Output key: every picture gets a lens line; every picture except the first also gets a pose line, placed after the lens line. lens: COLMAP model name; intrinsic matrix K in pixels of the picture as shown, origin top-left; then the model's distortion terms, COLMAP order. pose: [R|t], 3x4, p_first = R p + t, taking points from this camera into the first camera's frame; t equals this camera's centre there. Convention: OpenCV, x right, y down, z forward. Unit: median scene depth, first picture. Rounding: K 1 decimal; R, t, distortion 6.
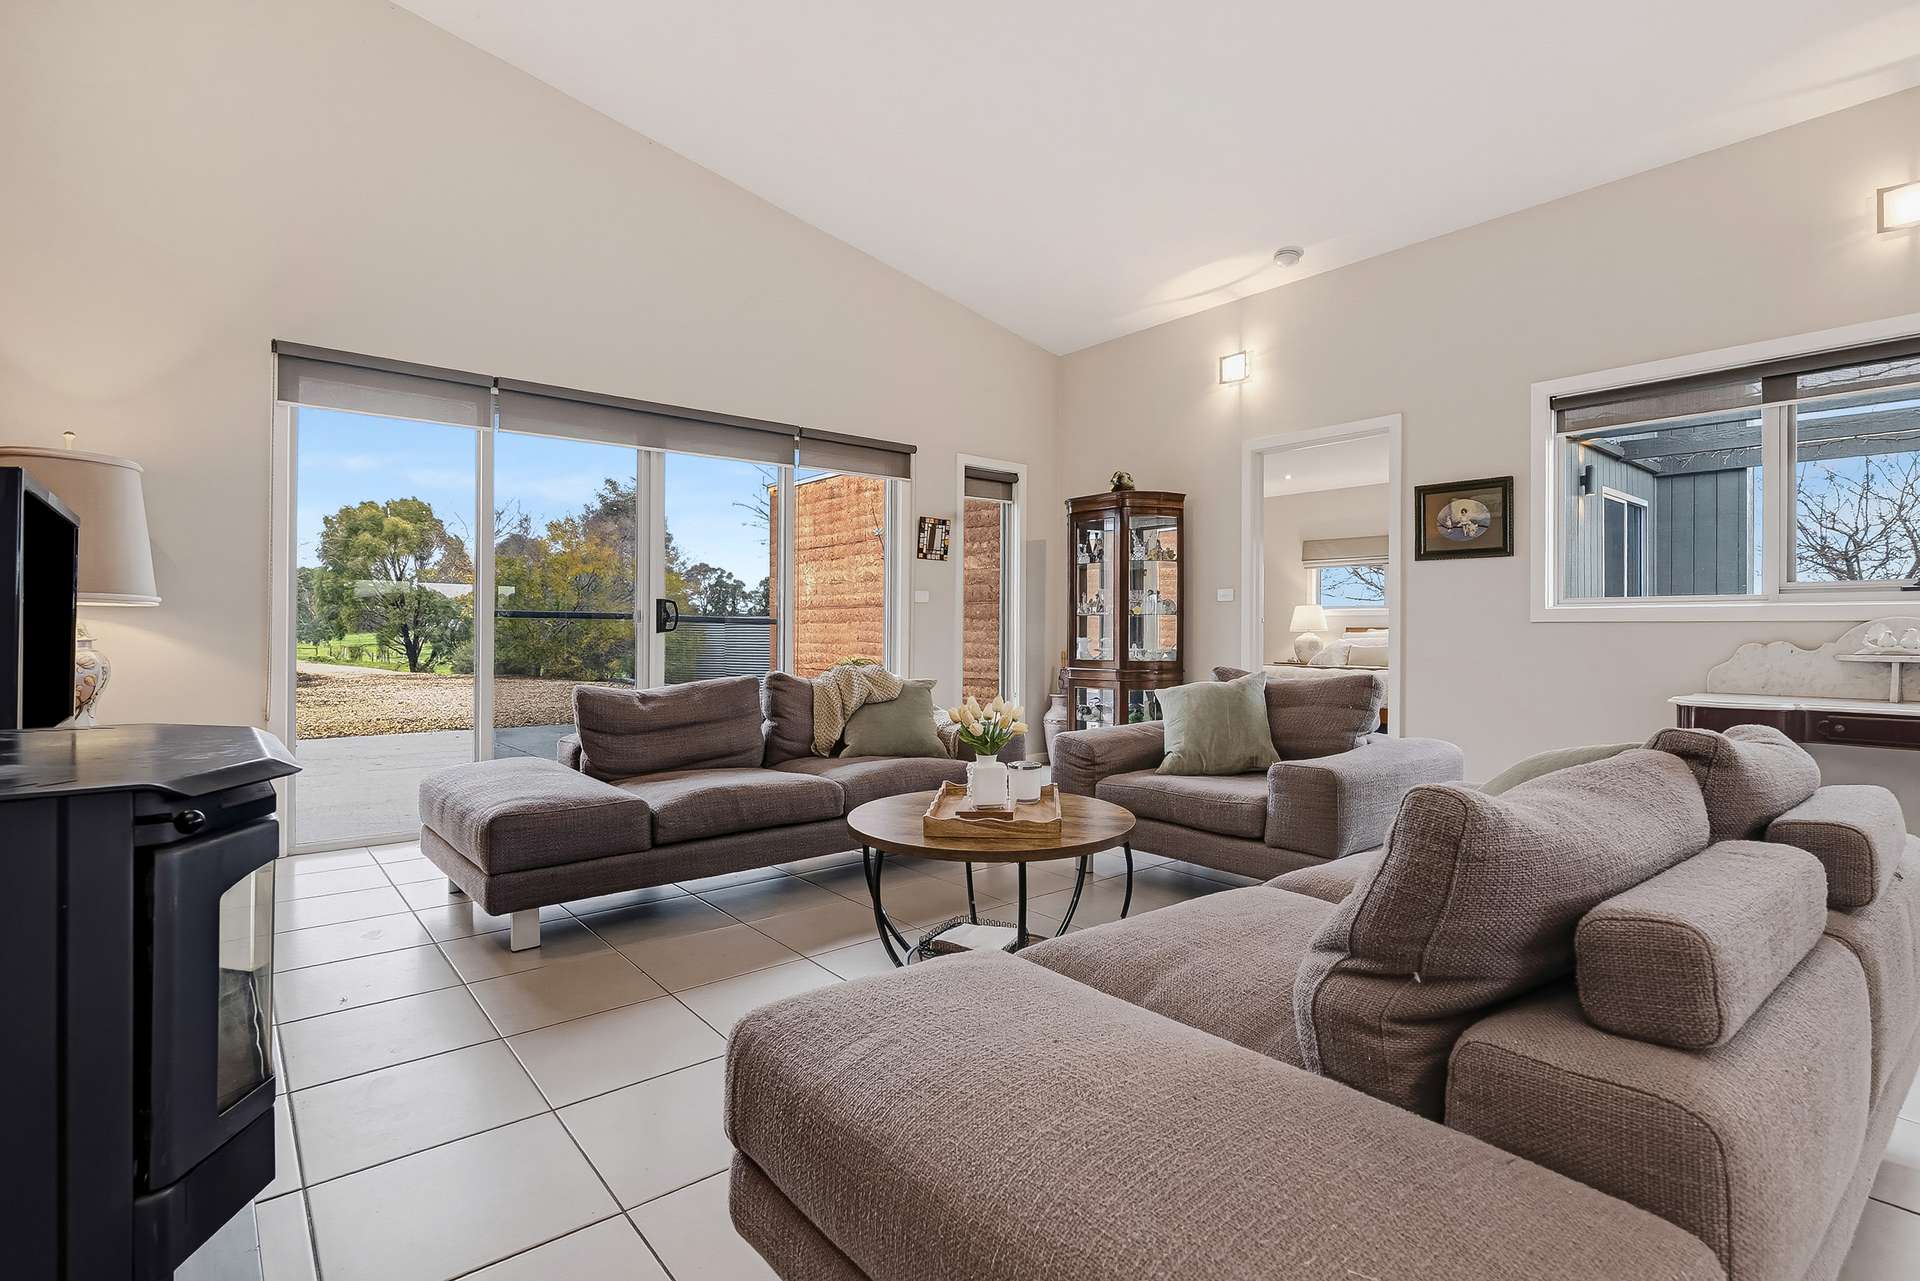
lens RADIAL K [[912.4, 0, 967.4], [0, 912.4, 643.0], [0, 0, 1]] dist [0.003025, -0.000013]
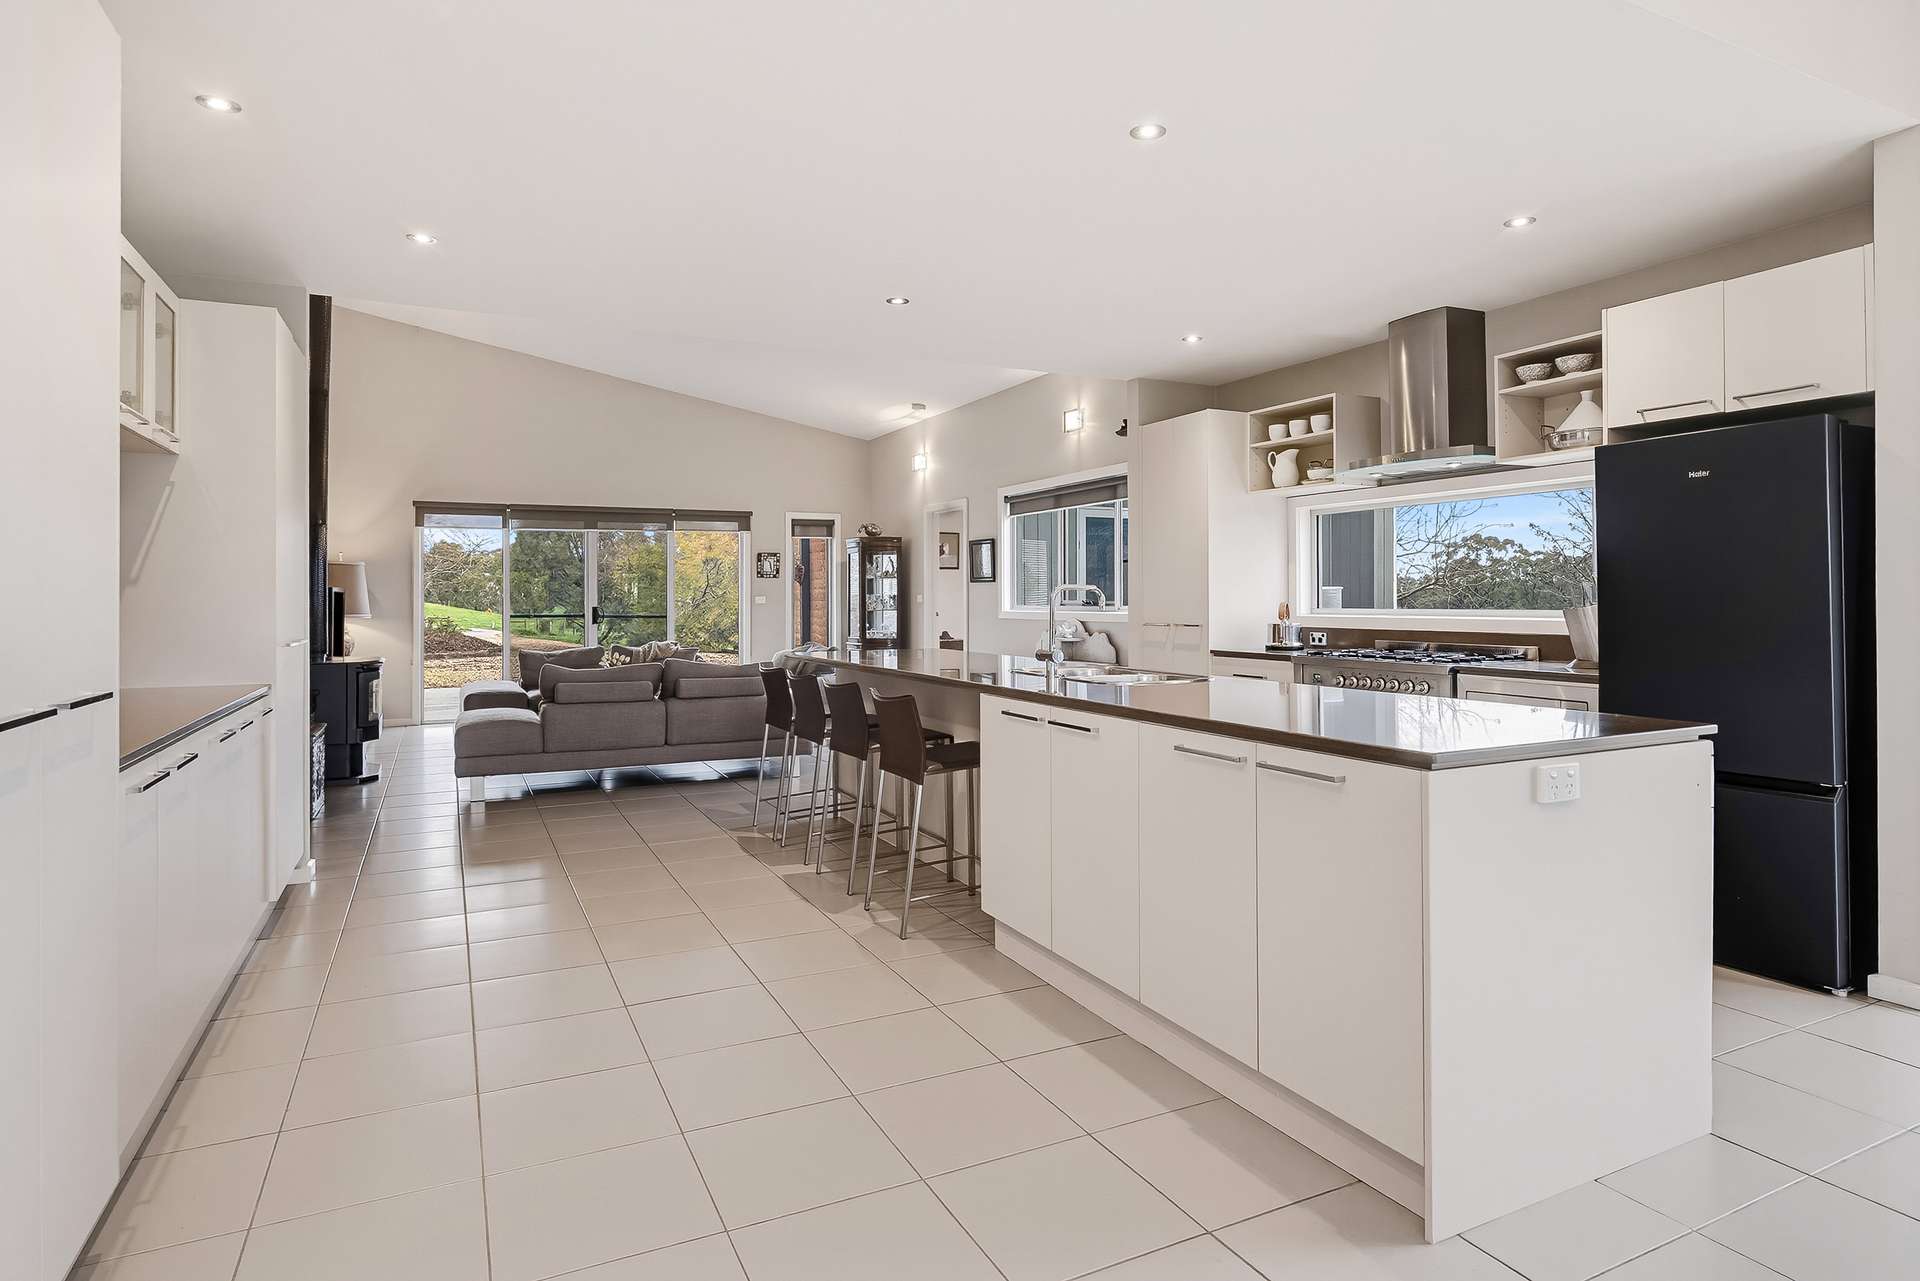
lens RADIAL K [[1040.5, 0, 955.5], [0, 1040.5, 623.3], [0, 0, 1]] dist [-0.002552, -0.000010]
pose [[0.970721, -0.002928, -0.240193, 0.778007], [0.005337, 0.999942, 0.009379, -0.024824], [0.240151, -0.010386, 0.970680, -0.794213]]
